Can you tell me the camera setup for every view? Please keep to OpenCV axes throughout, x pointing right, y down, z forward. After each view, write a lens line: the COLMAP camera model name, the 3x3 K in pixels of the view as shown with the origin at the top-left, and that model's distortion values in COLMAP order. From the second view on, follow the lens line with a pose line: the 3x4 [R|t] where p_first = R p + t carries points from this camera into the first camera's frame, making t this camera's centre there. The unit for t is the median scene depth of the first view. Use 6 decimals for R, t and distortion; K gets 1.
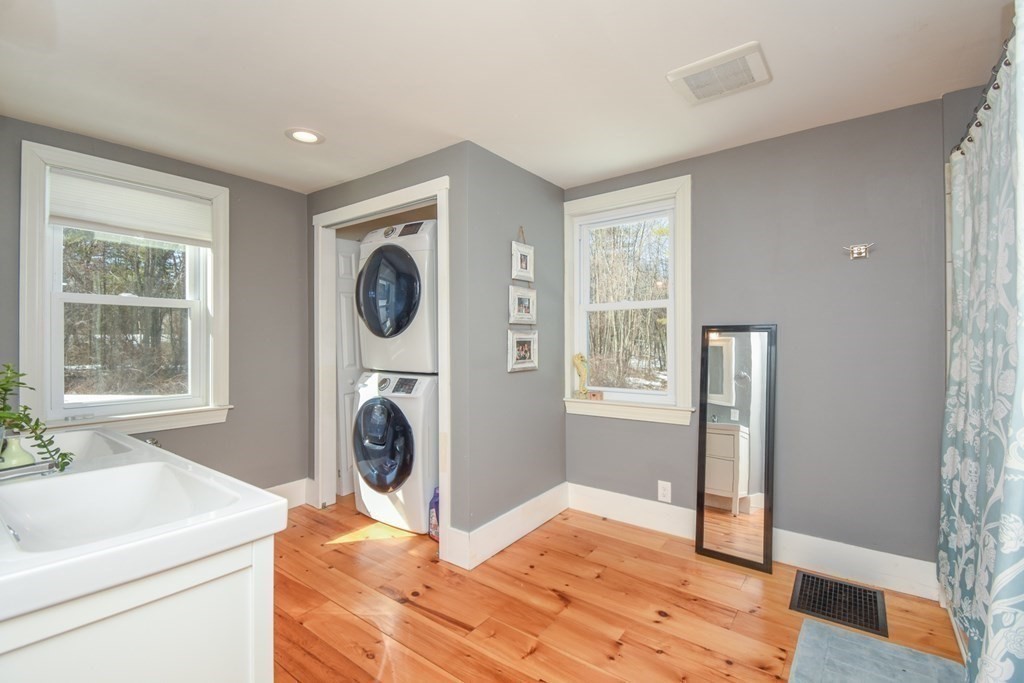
lens RADIAL K [[449.4, 0, 514.4], [0, 449.4, 334.0], [0, 0, 1]] dist [0.025328, -0.024285]
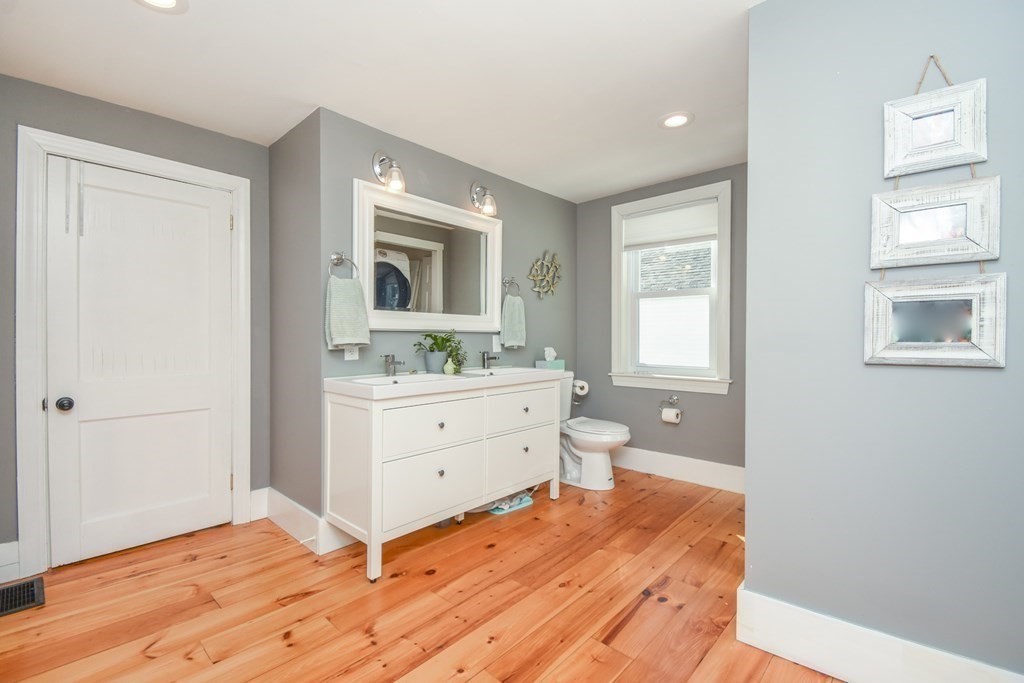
lens RADIAL K [[449.4, 0, 514.4], [0, 449.4, 334.0], [0, 0, 1]] dist [0.025328, -0.024285]
pose [[-0.103198, -0.001648, -0.994659, 0.543928], [0.011427, 0.999931, -0.002842, 0.048140], [0.994595, -0.011659, -0.103172, 0.646845]]
